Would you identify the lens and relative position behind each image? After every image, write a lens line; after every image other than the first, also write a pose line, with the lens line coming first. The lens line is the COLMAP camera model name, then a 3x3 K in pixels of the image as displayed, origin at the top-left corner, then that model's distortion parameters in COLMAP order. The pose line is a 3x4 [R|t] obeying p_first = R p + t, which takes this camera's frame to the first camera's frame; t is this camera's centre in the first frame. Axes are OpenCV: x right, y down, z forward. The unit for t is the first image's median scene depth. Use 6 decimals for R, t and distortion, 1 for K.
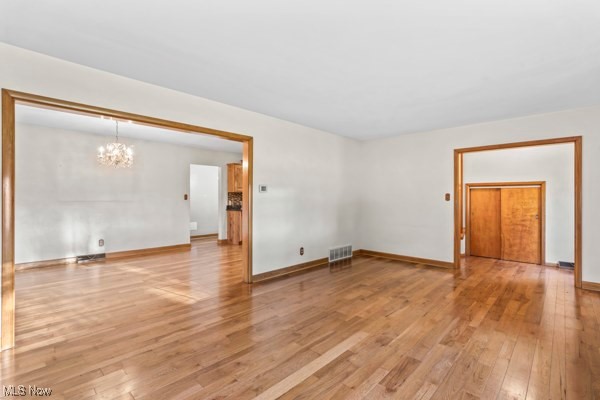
lens RADIAL K [[281.9, 0, 302.4], [0, 281.9, 199.3], [0, 0, 1]] dist [0.002653, 0.001429]
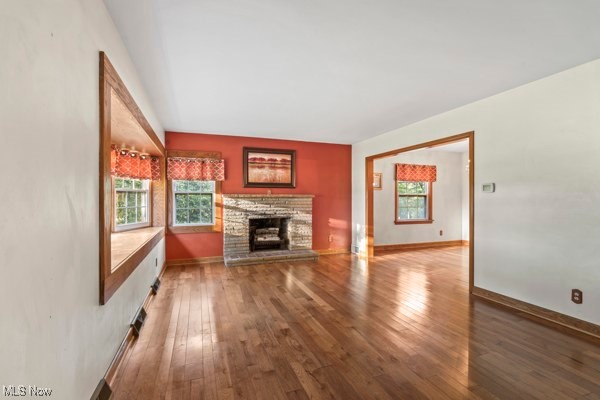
lens RADIAL K [[281.9, 0, 300.2], [0, 281.9, 201.3], [0, 0, 1]] dist [0.002653, 0.001429]
pose [[-0.455095, 0.007160, -0.890414, 1.030246], [-0.001067, 0.999963, 0.008586, -0.004589], [0.890442, 0.004858, -0.455070, 1.088023]]
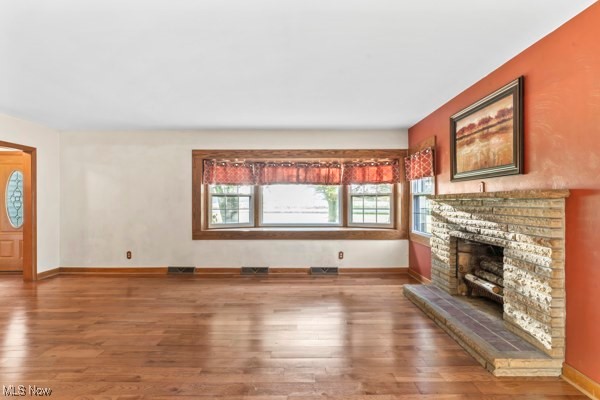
lens RADIAL K [[281.9, 0, 299.9], [0, 281.9, 199.1], [0, 0, 1]] dist [0.002653, 0.001429]
pose [[-0.679506, 0.006445, 0.733641, -0.663953], [0.001286, 0.999970, -0.007593, -0.006831], [-0.733669, -0.004216, -0.679494, 1.116038]]
